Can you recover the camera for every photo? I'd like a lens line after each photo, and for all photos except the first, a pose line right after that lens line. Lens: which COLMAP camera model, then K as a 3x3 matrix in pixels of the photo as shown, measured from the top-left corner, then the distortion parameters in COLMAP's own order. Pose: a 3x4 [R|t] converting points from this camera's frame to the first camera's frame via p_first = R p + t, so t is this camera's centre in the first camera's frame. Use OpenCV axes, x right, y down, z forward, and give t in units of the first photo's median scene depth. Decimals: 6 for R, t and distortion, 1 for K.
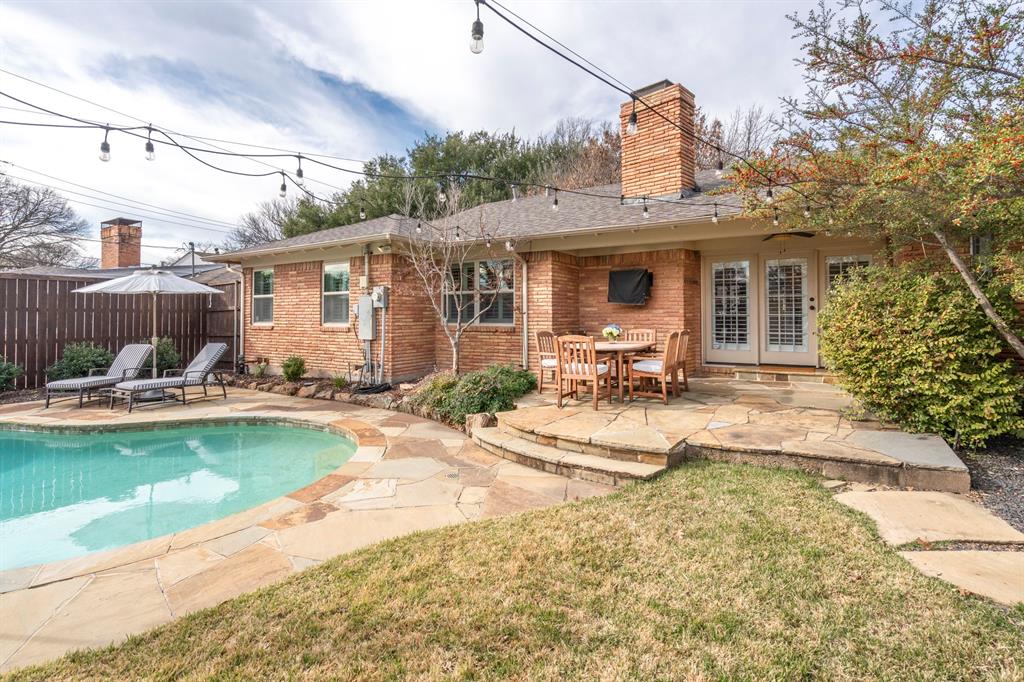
lens RADIAL K [[415.6, 0, 511.4], [0, 415.6, 328.8], [0, 0, 1]] dist [-0.000123, -0.000019]
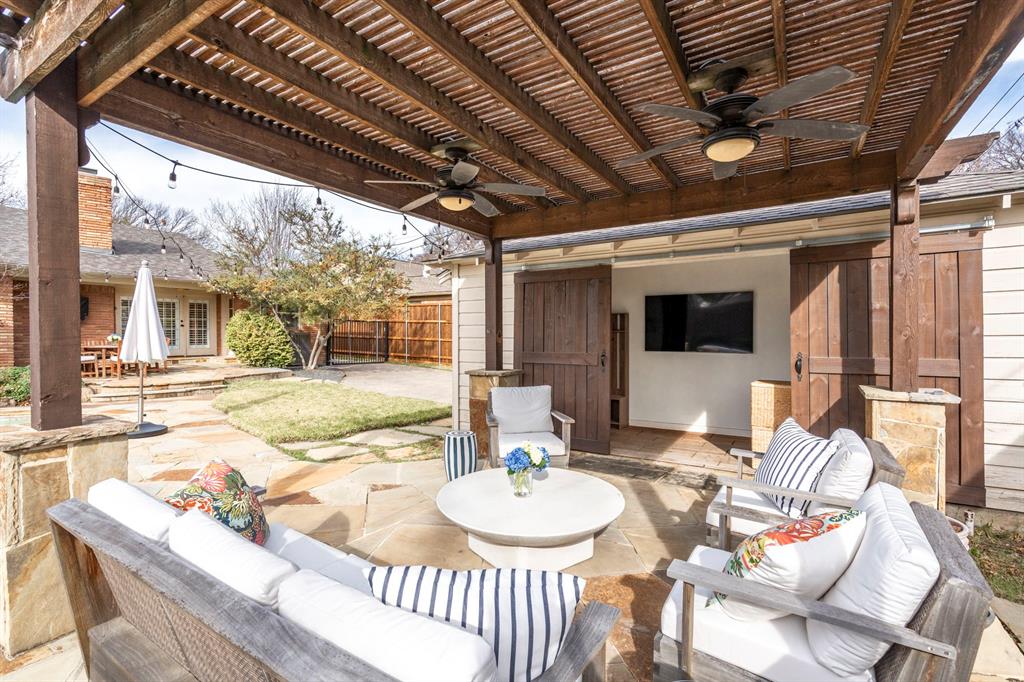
lens RADIAL K [[461.1, 0, 514.4], [0, 461.1, 339.5], [0, 0, 1]] dist [-0.001379, -0.000306]
pose [[0.022012, -0.019321, 0.999571, -2.084721], [0.004279, 0.999806, 0.019231, -0.034652], [-0.999749, 0.003854, 0.022091, -0.858777]]
